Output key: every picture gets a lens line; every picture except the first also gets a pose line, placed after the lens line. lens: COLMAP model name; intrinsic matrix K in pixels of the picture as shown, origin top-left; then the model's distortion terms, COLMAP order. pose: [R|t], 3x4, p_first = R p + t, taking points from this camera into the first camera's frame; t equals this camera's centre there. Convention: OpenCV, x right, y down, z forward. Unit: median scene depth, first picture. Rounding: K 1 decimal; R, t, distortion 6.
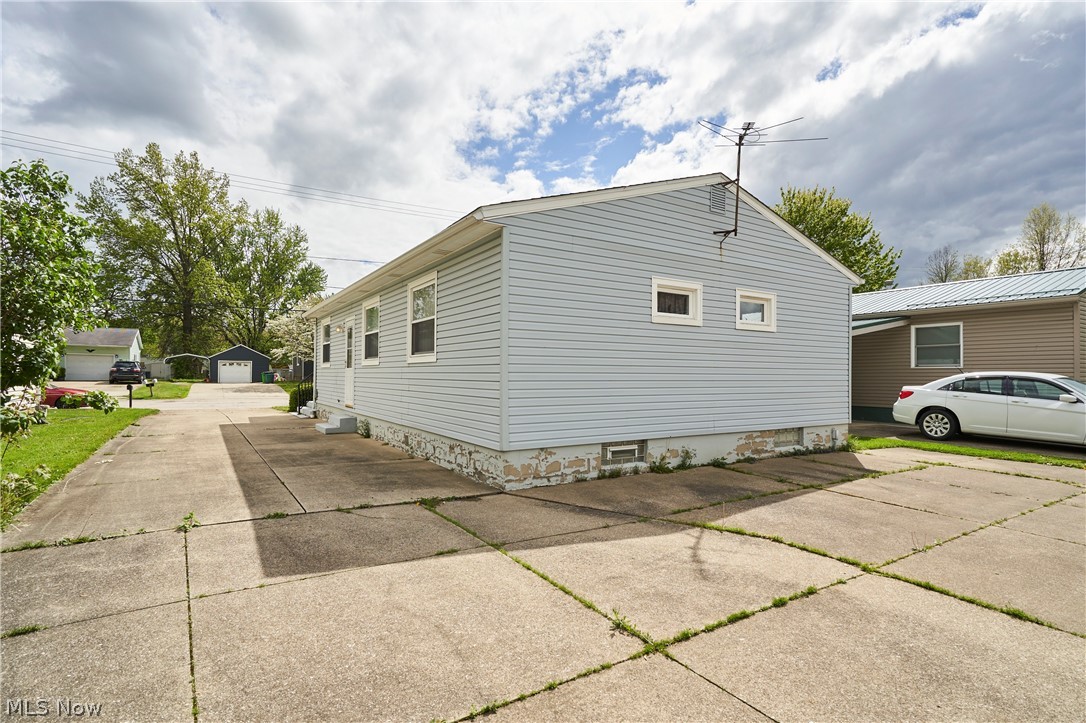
lens RADIAL K [[538.4, 0, 541.8], [0, 538.4, 364.6], [0, 0, 1]] dist [0.005106, 0.001336]
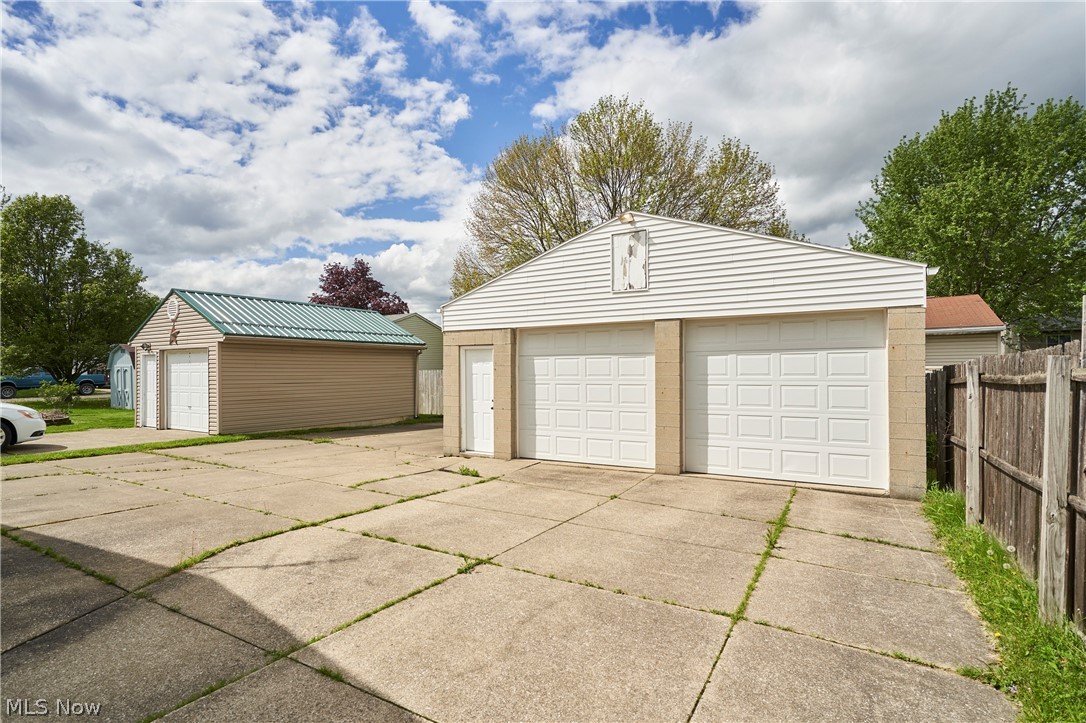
lens RADIAL K [[538.4, 0, 547.3], [0, 538.4, 363.9], [0, 0, 1]] dist [0.005106, 0.001336]
pose [[-0.453352, 0.006011, 0.891311, -0.858348], [-0.017013, 0.999737, -0.015395, -0.021070], [-0.891169, -0.022143, -0.453130, 1.045438]]
